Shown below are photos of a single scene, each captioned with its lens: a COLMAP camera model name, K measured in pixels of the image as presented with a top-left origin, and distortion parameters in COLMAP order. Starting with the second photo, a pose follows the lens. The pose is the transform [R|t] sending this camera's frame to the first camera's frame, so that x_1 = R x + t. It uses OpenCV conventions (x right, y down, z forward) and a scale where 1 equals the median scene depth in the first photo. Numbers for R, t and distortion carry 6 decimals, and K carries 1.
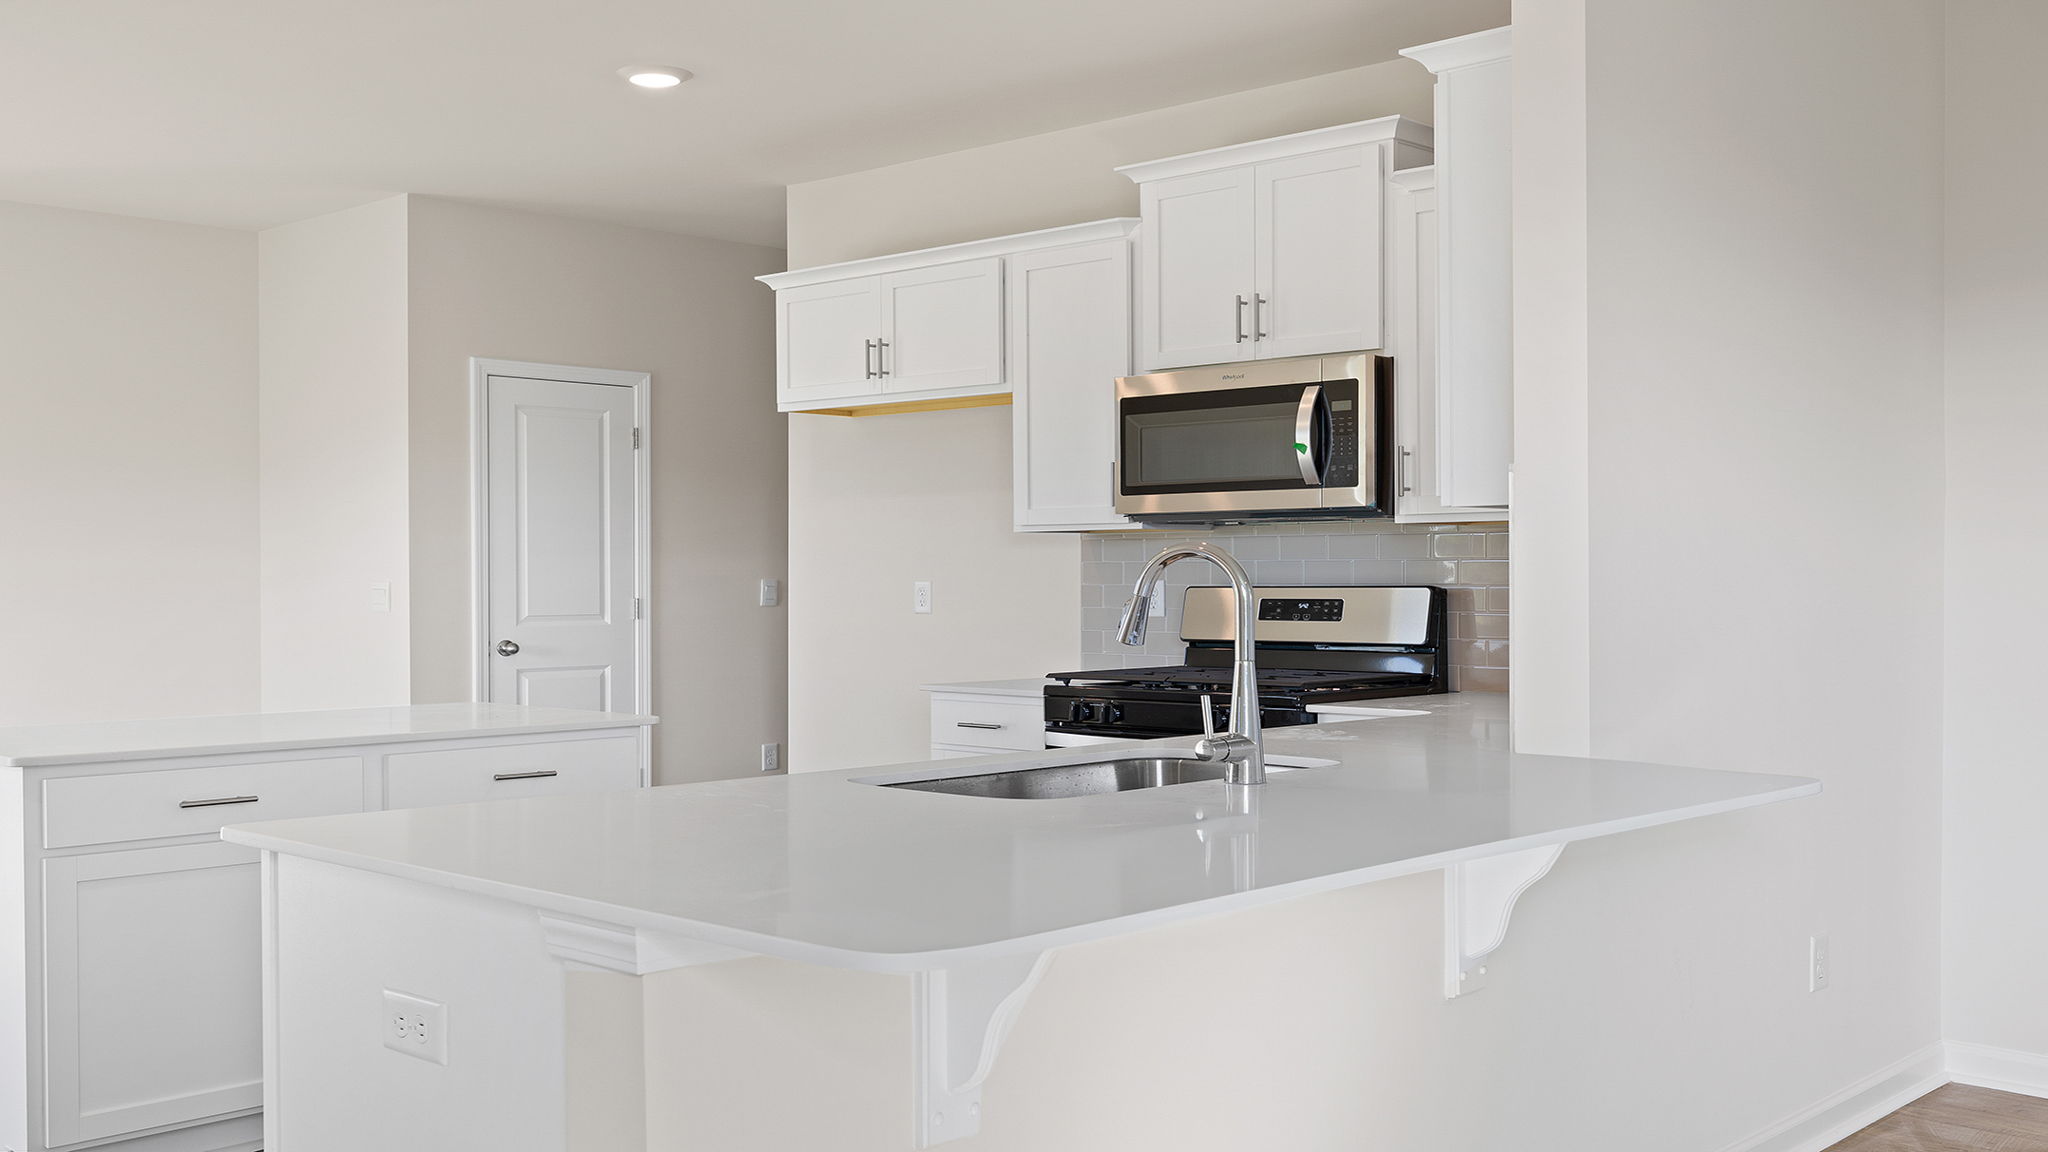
lens RADIAL K [[2021.1, 0, 1024.0], [0, 2021.1, 576.0], [0, 0, 1]] dist [-0.003411, -0.002538]
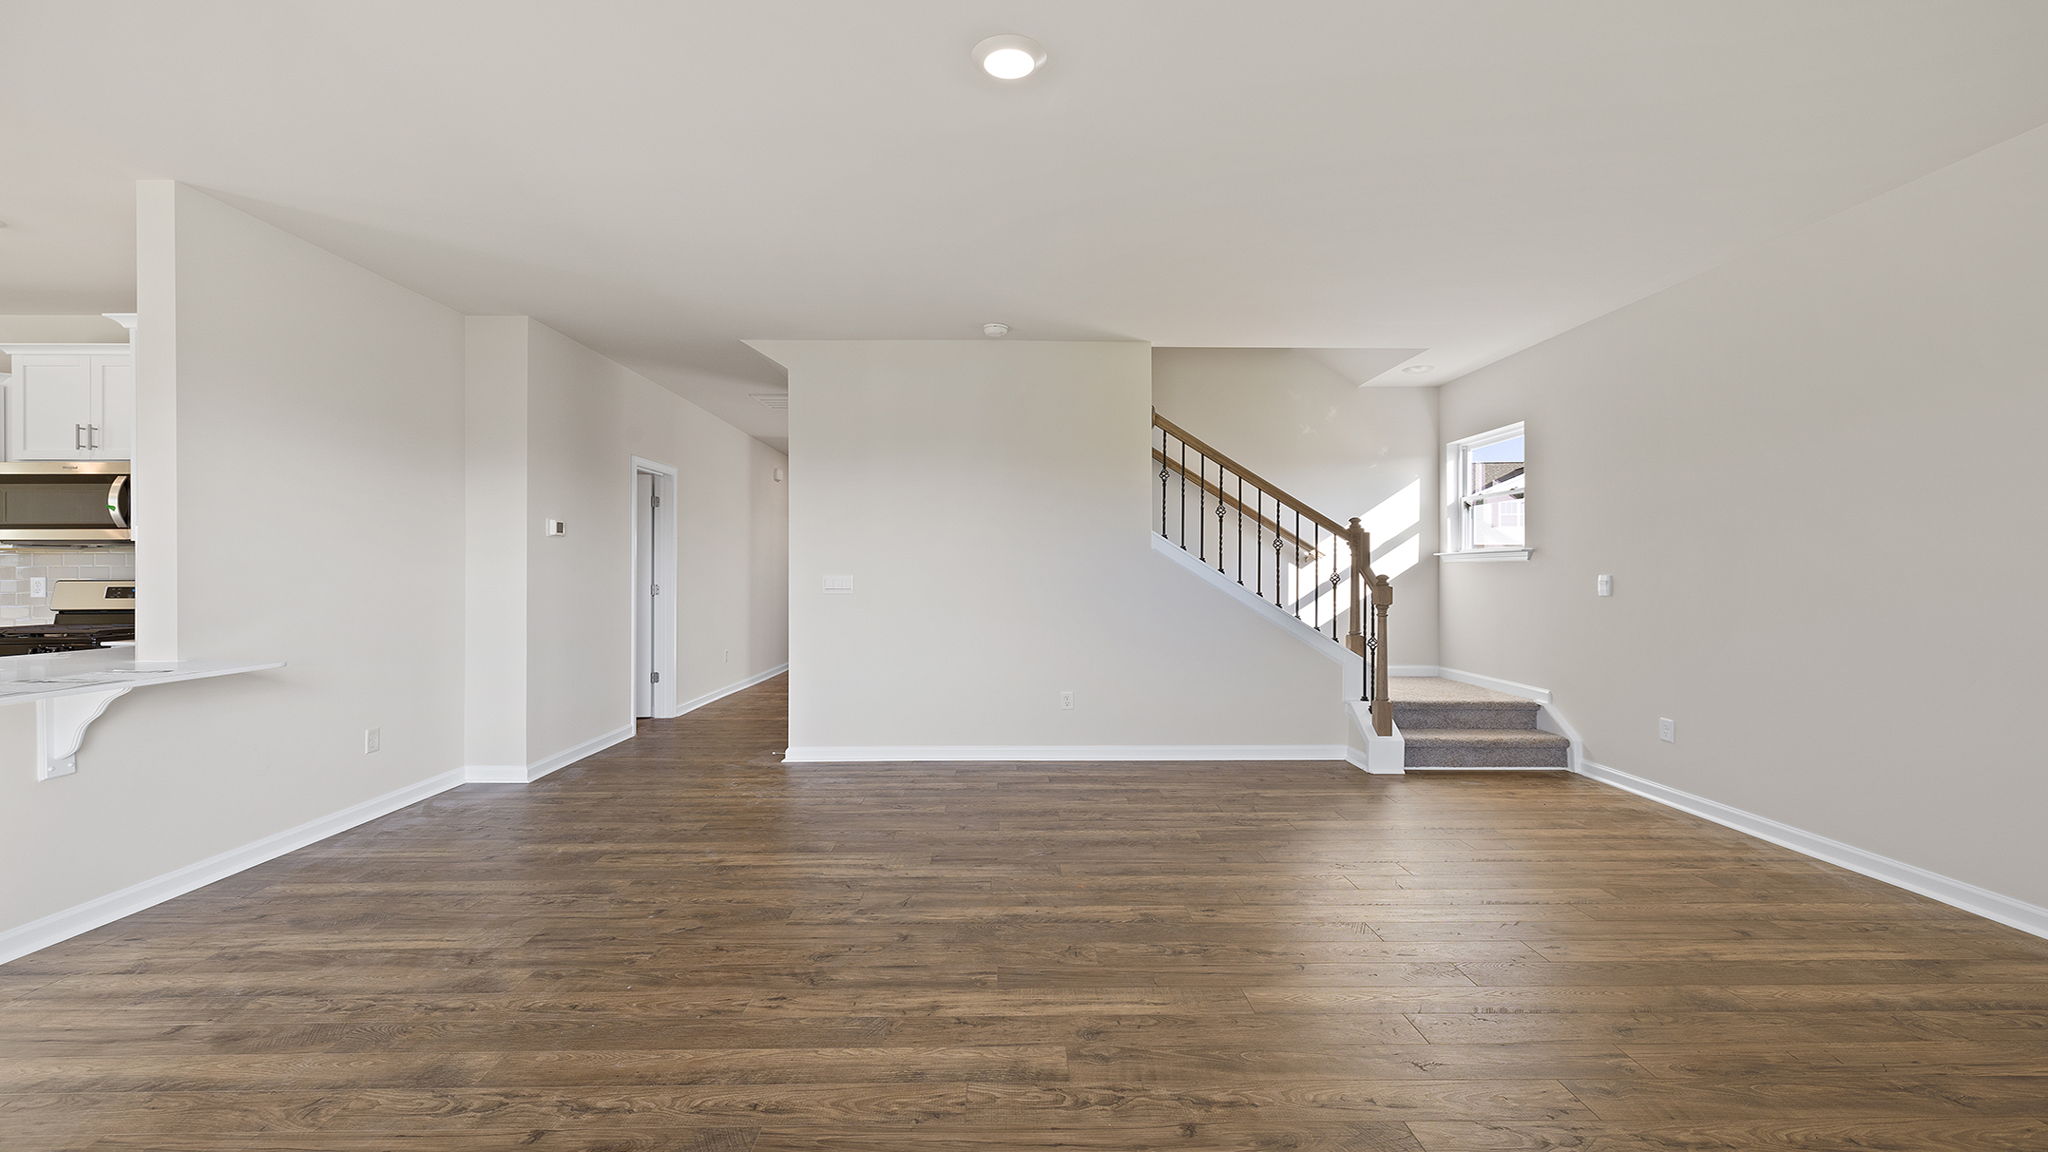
lens RADIAL K [[861.0, 0, 1020.9], [0, 861.0, 572.7], [0, 0, 1]] dist [-0.001204, -0.000209]
pose [[0.717709, 0.004303, 0.696329, 0.171553], [-0.000776, 0.999985, -0.005379, 0.001721], [-0.696342, 0.003320, 0.717702, -0.168199]]
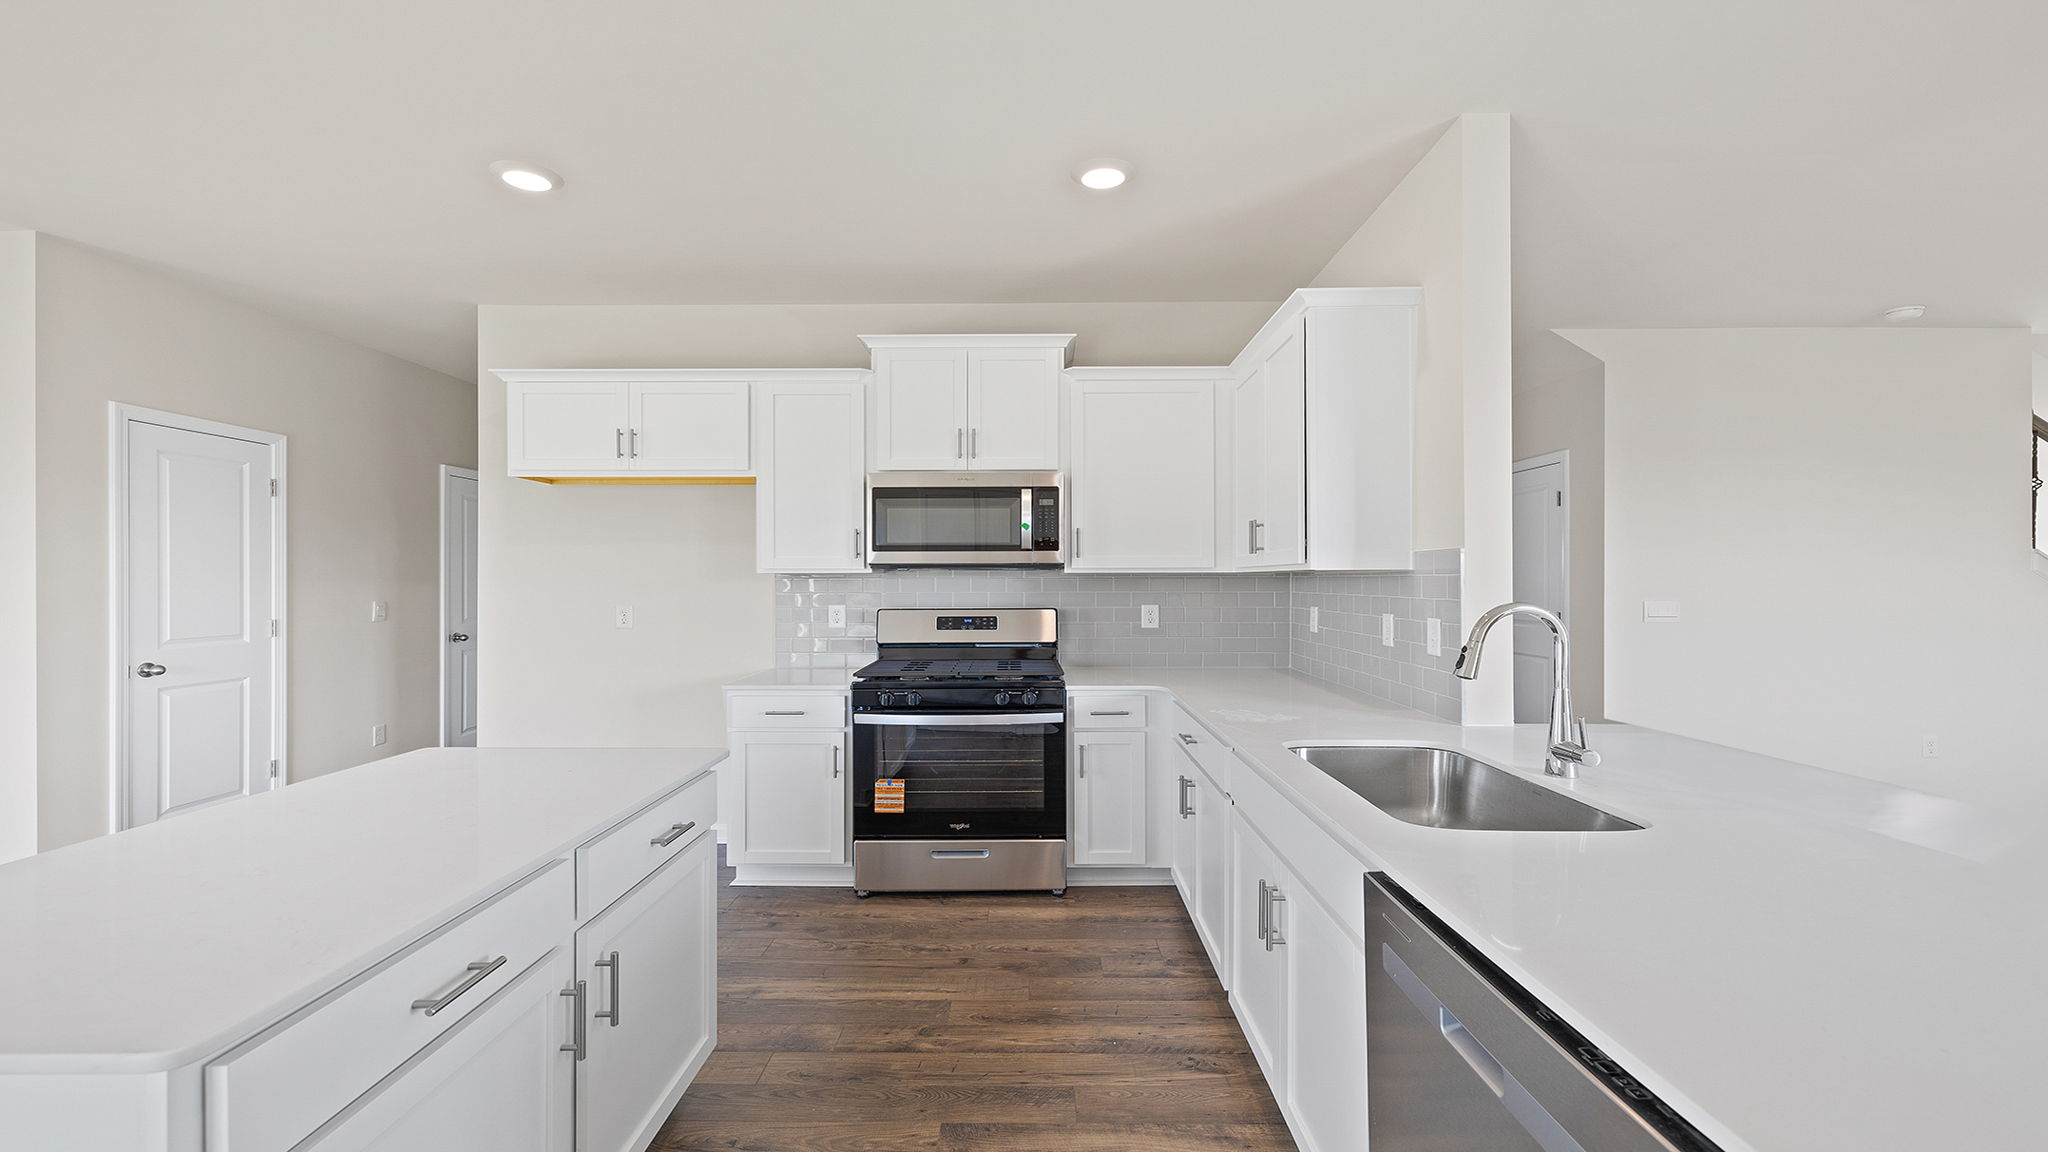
lens RADIAL K [[872.0, 0, 1017.0], [0, 872.0, 571.2], [0, 0, 1]] dist [0.002592, 0.000390]
pose [[0.732437, 0.009711, 0.680765, -0.315895], [-0.000736, 0.999909, -0.013473, -0.015952], [-0.680834, 0.009367, 0.732378, 0.445059]]
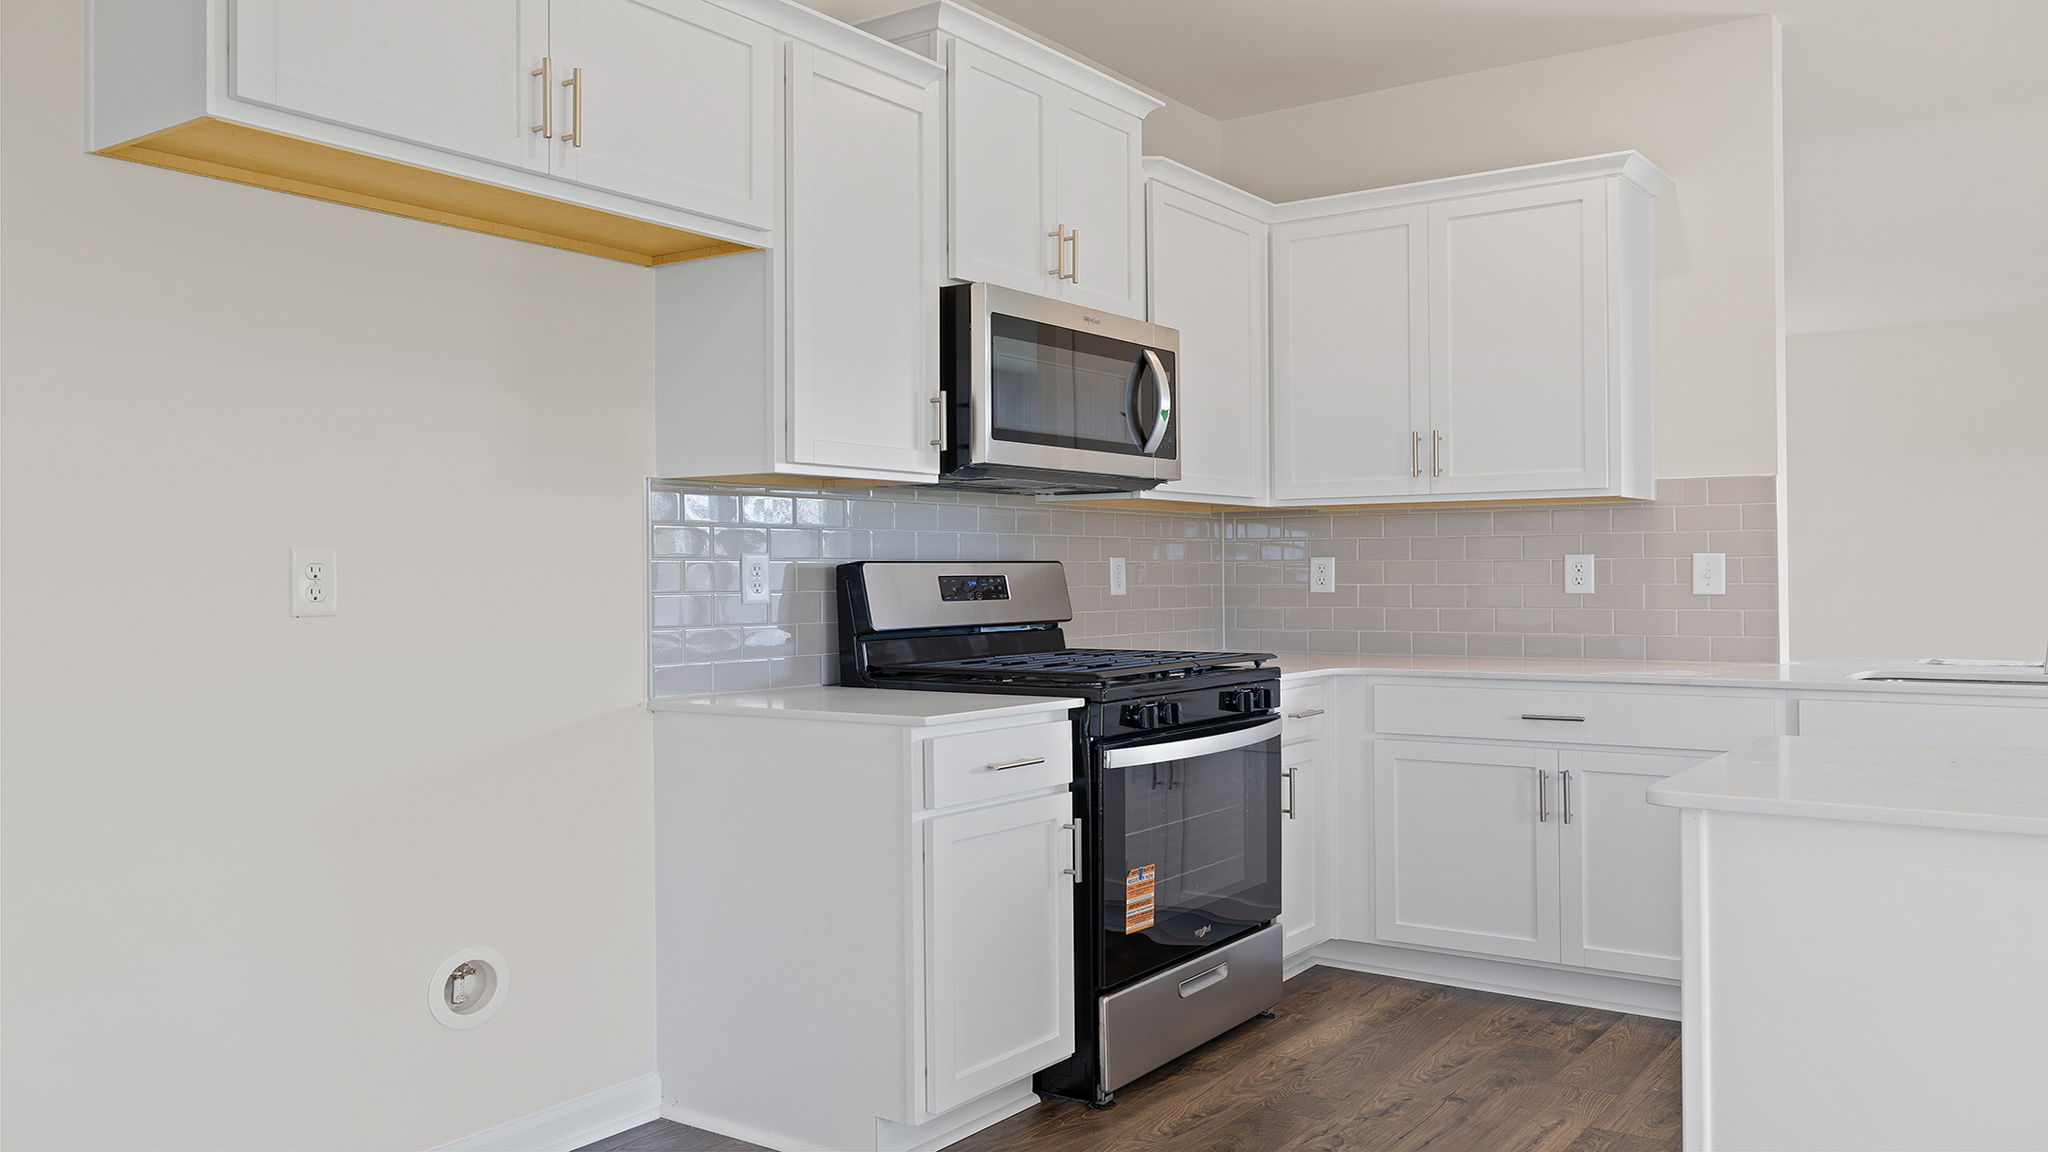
lens RADIAL K [[1580.7, 0, 1024.0], [0, 1580.7, 576.0], [0, 0, 1]] dist [0.001678, 0.000678]
pose [[-0.150395, 0.005766, 0.988609, -0.535136], [0.007240, 0.999963, -0.004731, 0.014712], [-0.988599, 0.006446, -0.150431, 1.070493]]
